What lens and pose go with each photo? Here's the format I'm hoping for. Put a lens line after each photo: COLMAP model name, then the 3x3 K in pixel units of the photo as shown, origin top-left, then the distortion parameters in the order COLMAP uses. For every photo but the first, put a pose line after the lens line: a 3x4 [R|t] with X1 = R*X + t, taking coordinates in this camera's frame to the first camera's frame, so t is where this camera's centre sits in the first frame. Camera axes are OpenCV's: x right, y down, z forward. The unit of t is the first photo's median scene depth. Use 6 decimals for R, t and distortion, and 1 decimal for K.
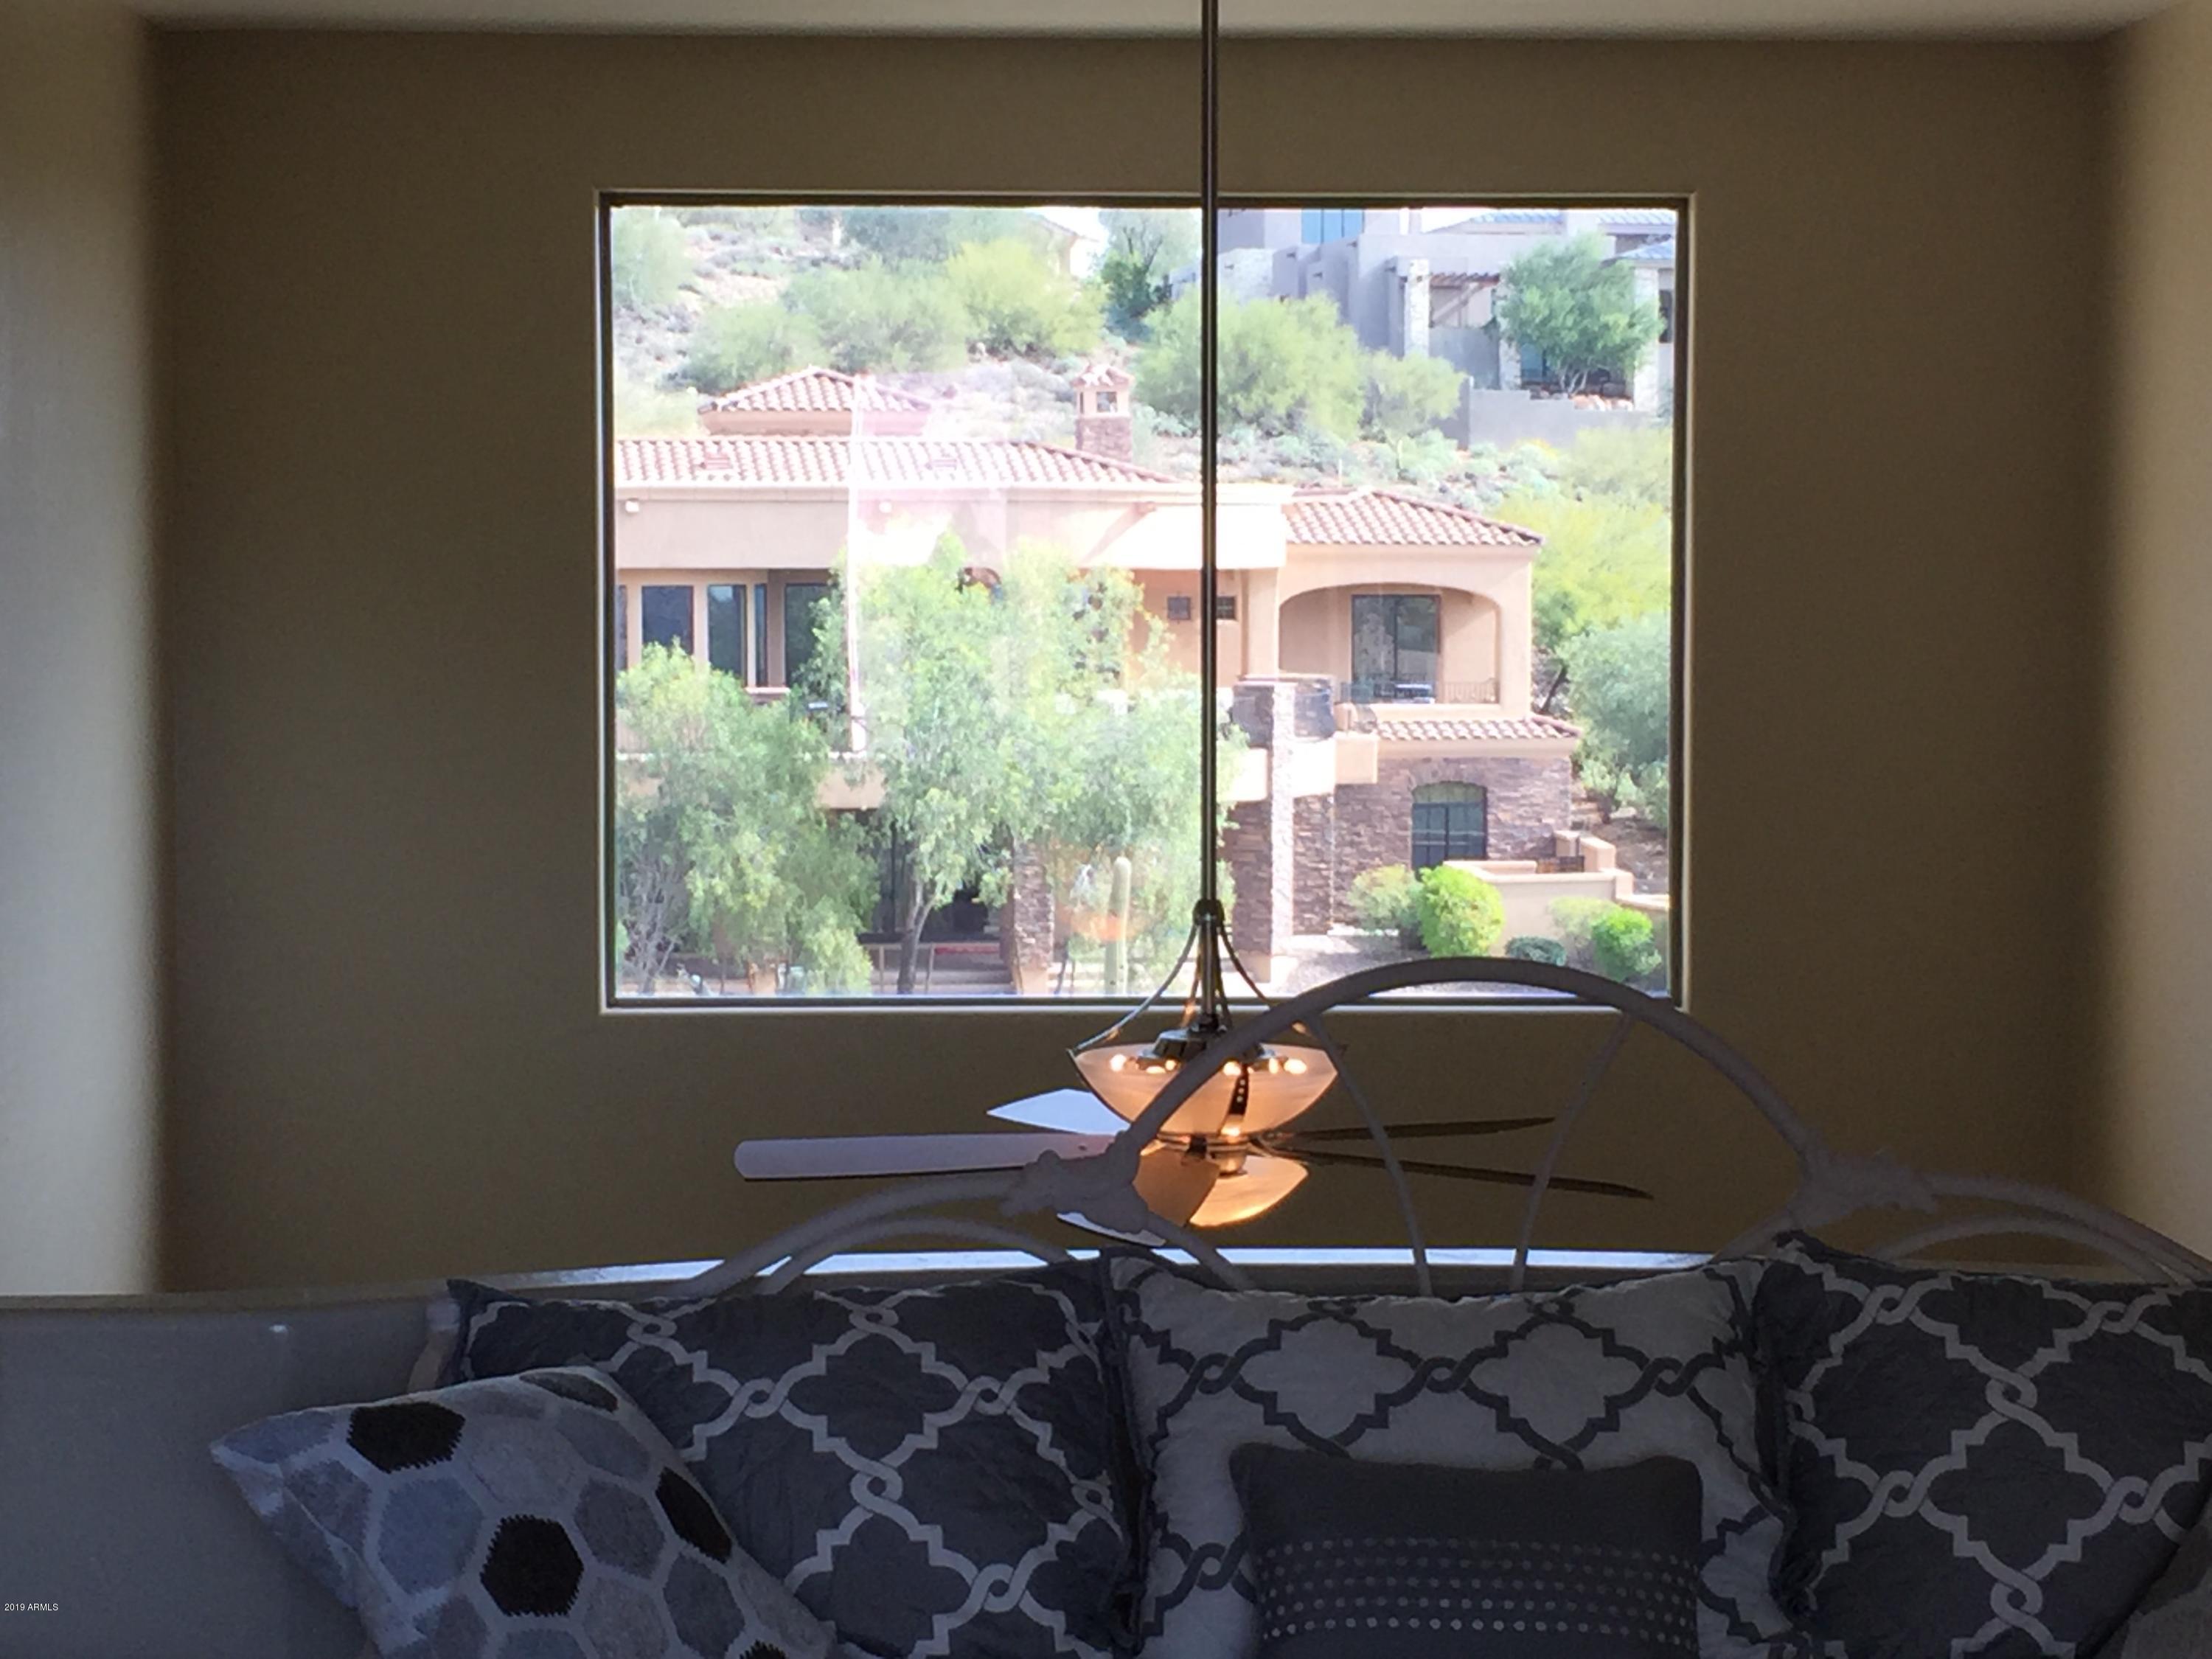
lens RADIAL K [[4646.8, 0, 1106.0], [0, 4646.8, 829.5], [0, 0, 1]] dist [0.045666, 0.209678]
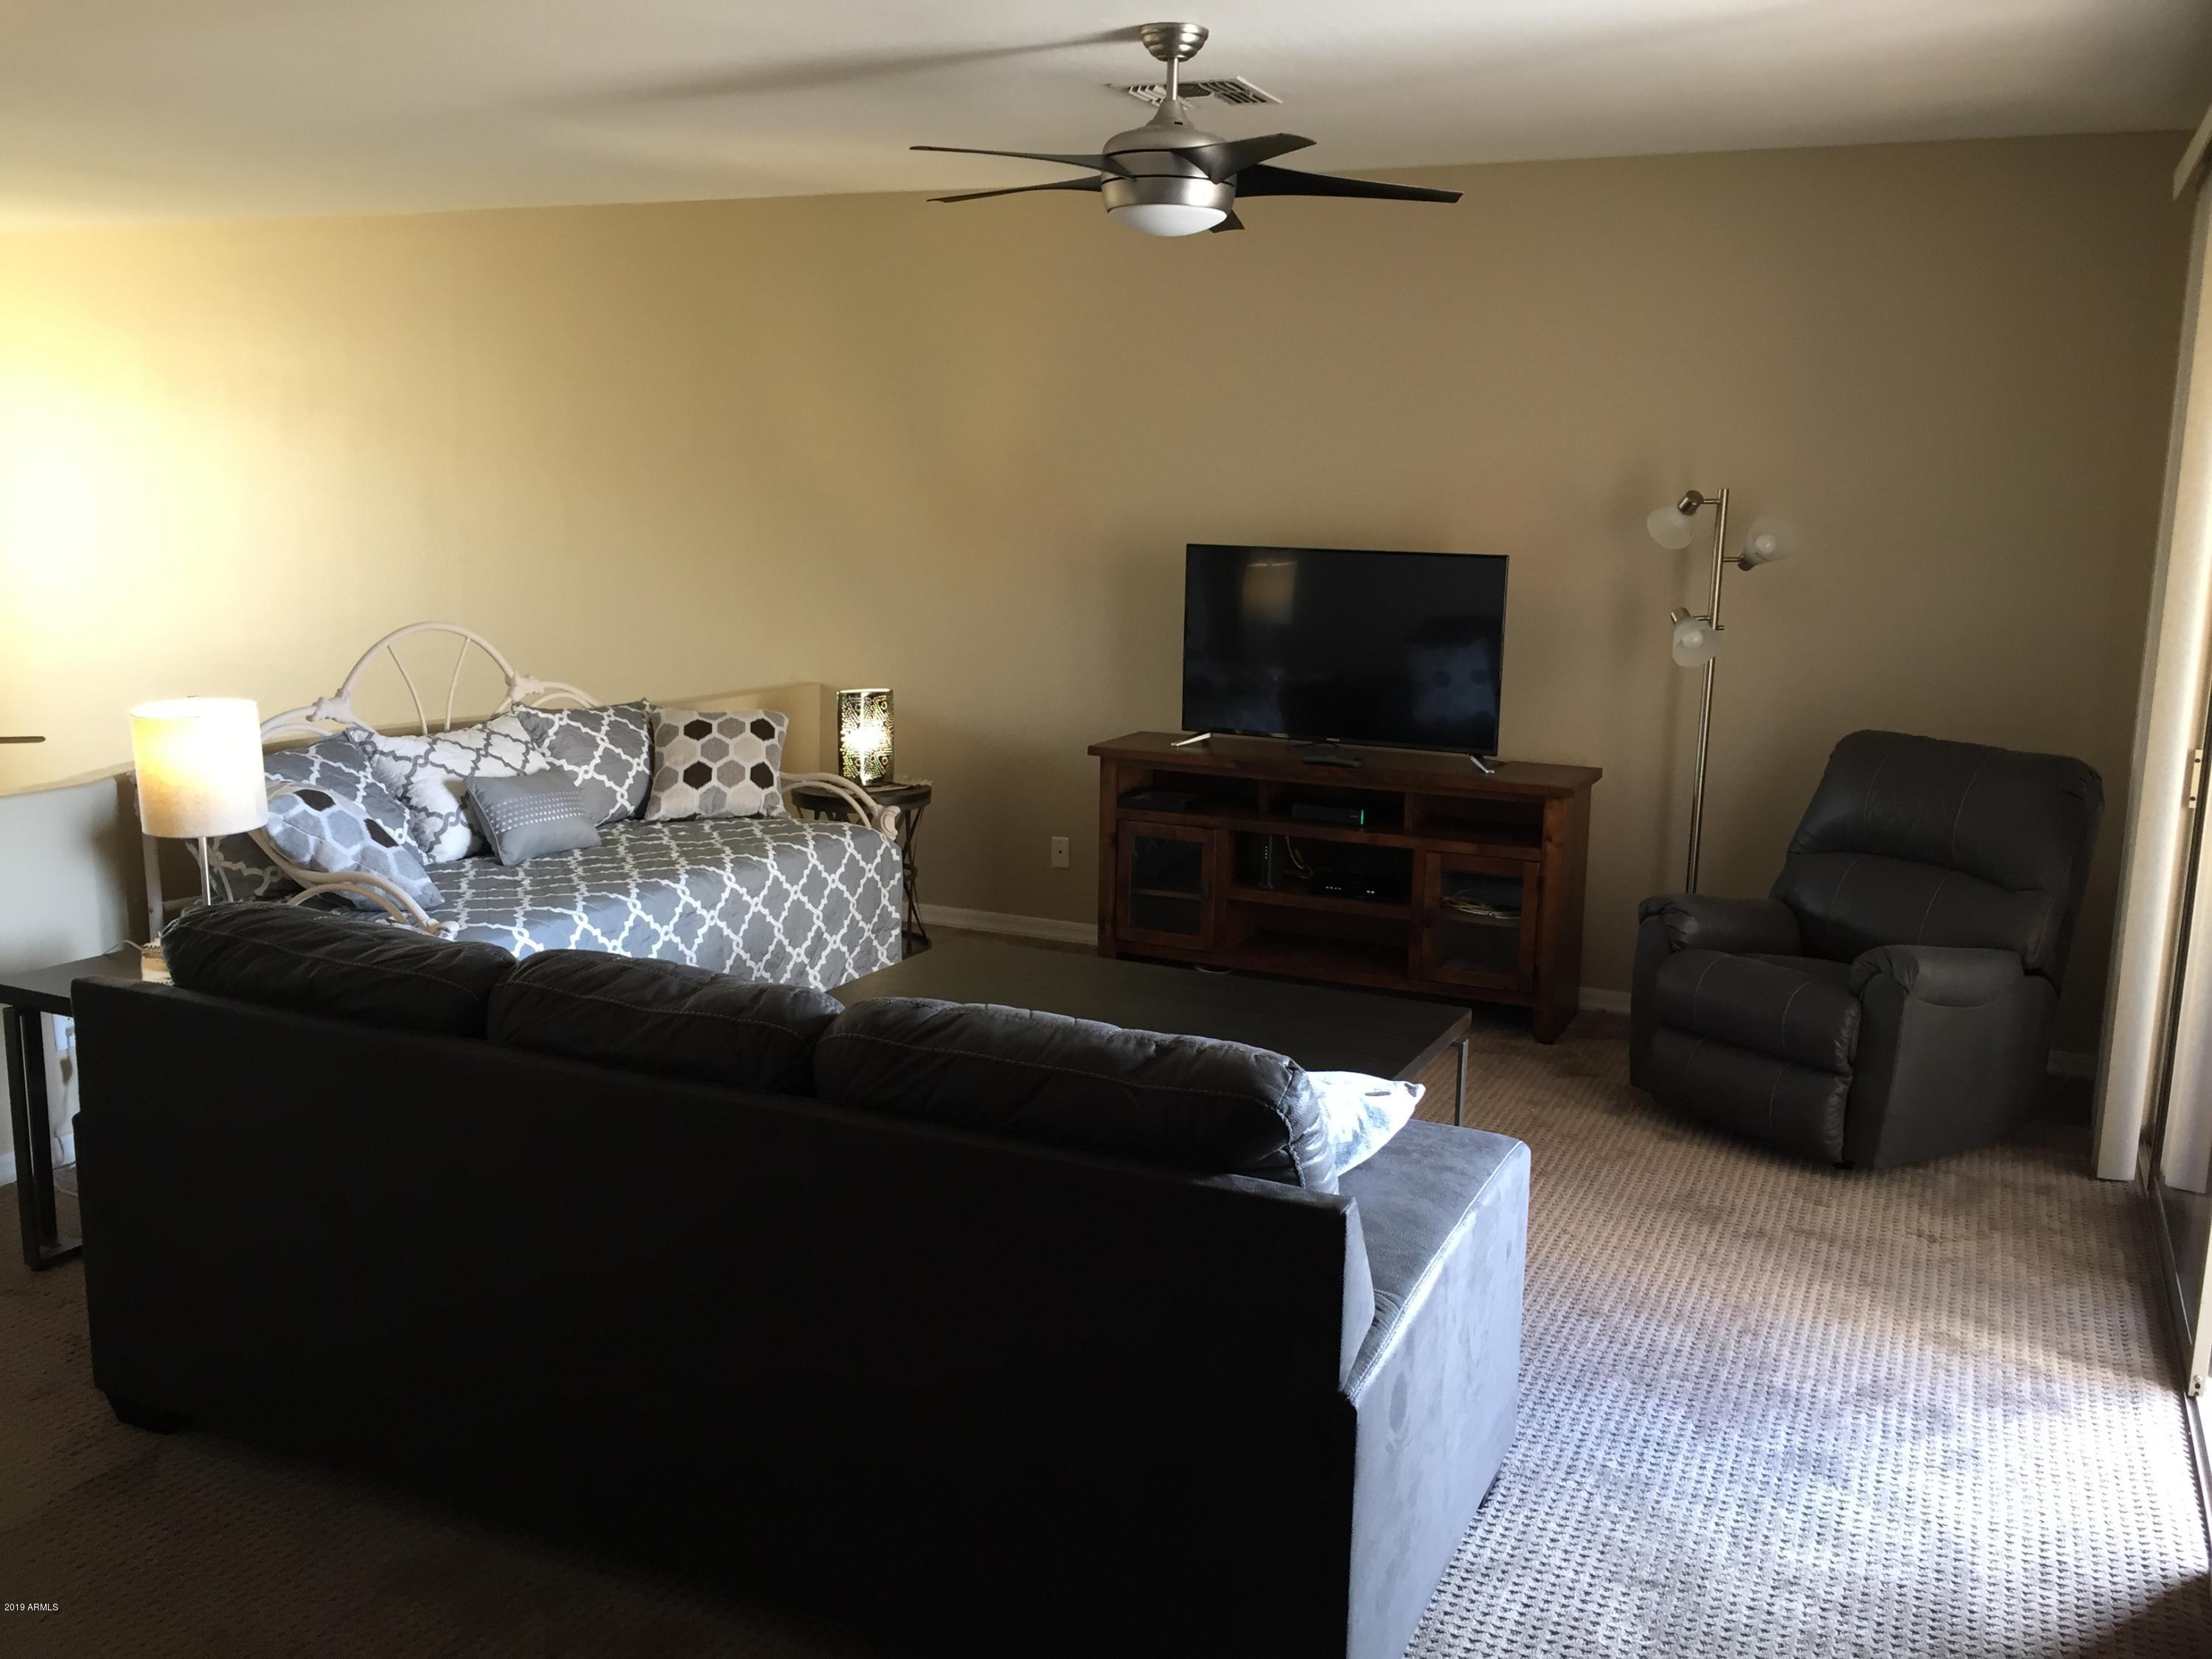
lens RADIAL K [[1879.9, 0, 1114.1], [0, 1879.9, 829.6], [0, 0, 1]] dist [0.077080, -0.109898]
pose [[0.458824, -0.150134, 0.875751, -0.875708], [0.044406, 0.988264, 0.146158, -0.000719], [-0.887417, -0.028172, 0.460106, 0.020194]]
